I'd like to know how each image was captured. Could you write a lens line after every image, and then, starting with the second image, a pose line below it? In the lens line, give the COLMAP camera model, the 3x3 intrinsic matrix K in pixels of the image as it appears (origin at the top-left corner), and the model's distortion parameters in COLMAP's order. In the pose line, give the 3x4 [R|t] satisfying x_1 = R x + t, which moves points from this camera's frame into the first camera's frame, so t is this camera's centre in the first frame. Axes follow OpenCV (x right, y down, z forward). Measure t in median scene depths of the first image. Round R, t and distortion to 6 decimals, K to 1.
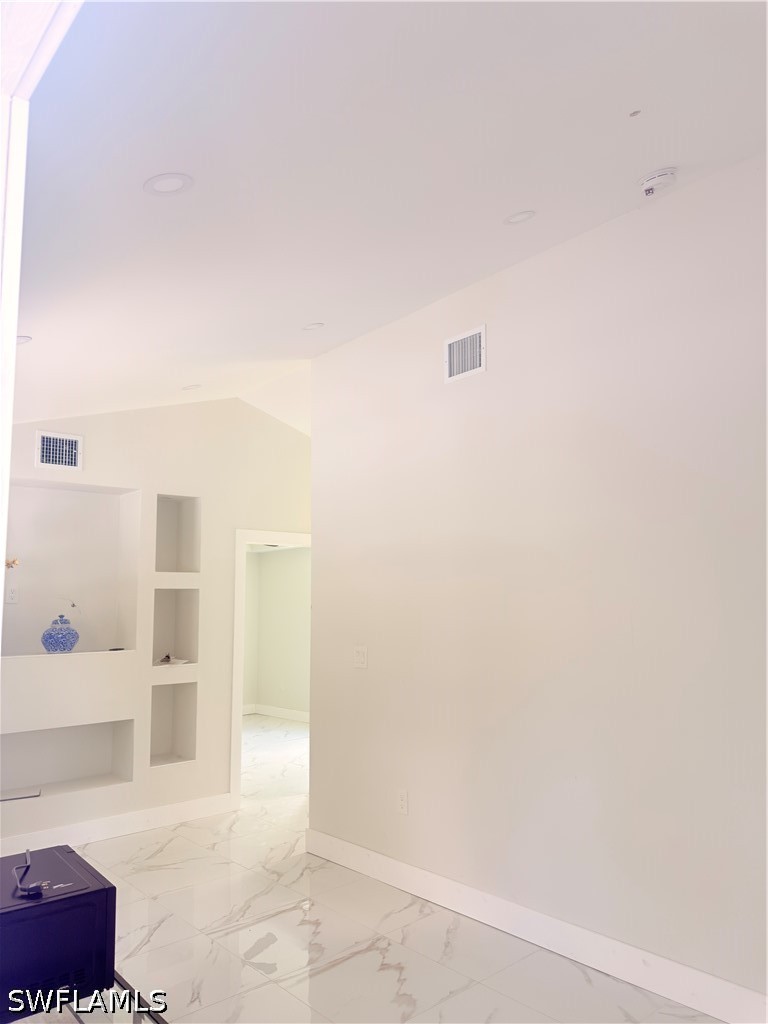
lens RADIAL K [[723.8, 0, 387.6], [0, 723.8, 519.8], [0, 0, 1]] dist [0.052662, -0.057476]
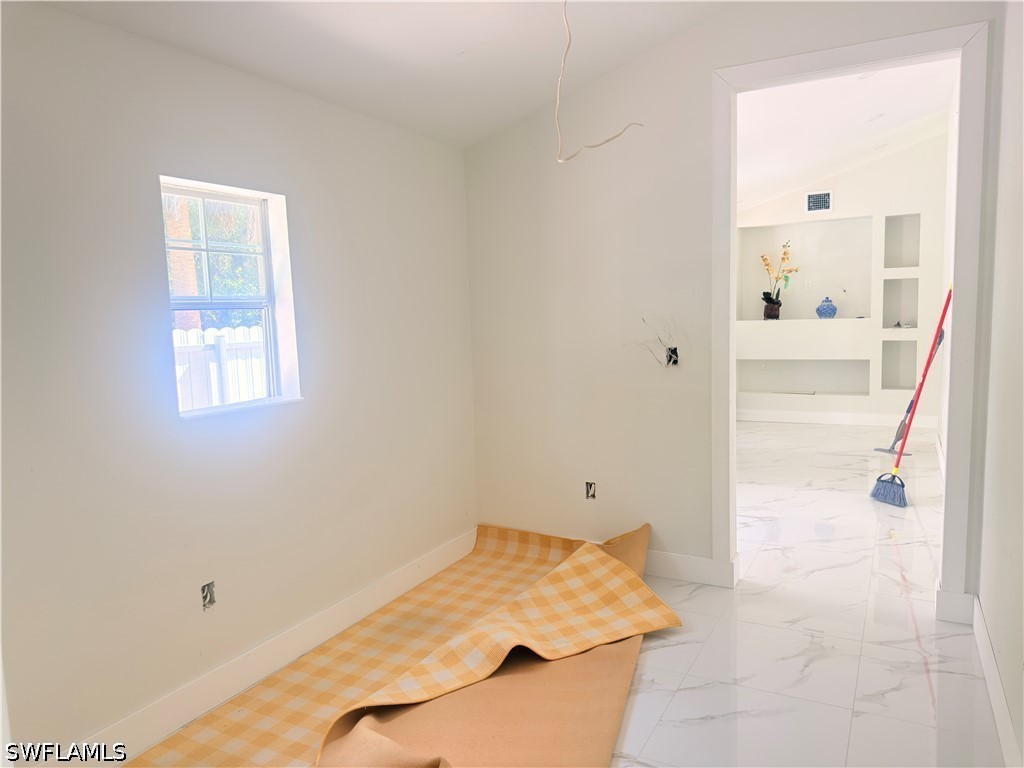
lens RADIAL K [[723.8, 0, 535.3], [0, 723.8, 371.9], [0, 0, 1]] dist [0.052662, -0.057476]
pose [[0.369844, 0.089917, -0.924733, 0.907501], [0.138962, 0.978757, 0.150747, -0.053374], [0.918643, -0.184256, 0.349492, -0.276843]]
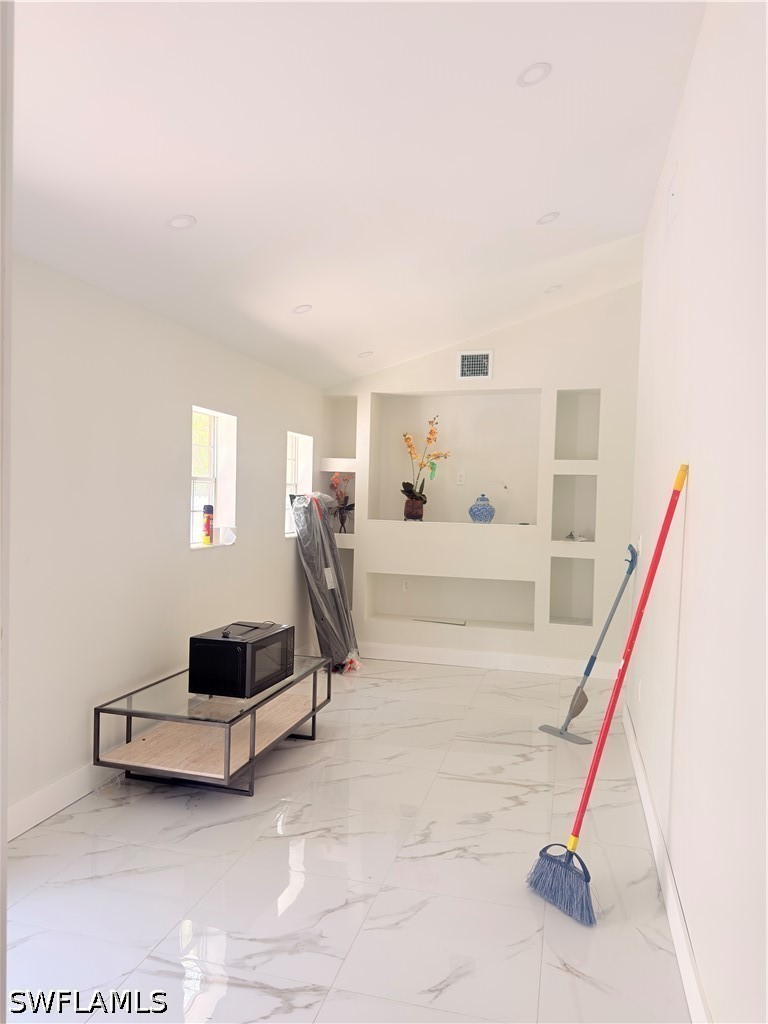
lens RADIAL K [[723.8, 0, 385.0], [0, 723.8, 506.3], [0, 0, 1]] dist [0.052662, -0.057476]
pose [[0.560844, 0.046435, -0.826618, 0.505015], [0.070005, 0.992191, 0.103233, 0.007567], [0.824956, -0.115765, 0.553214, 0.146579]]
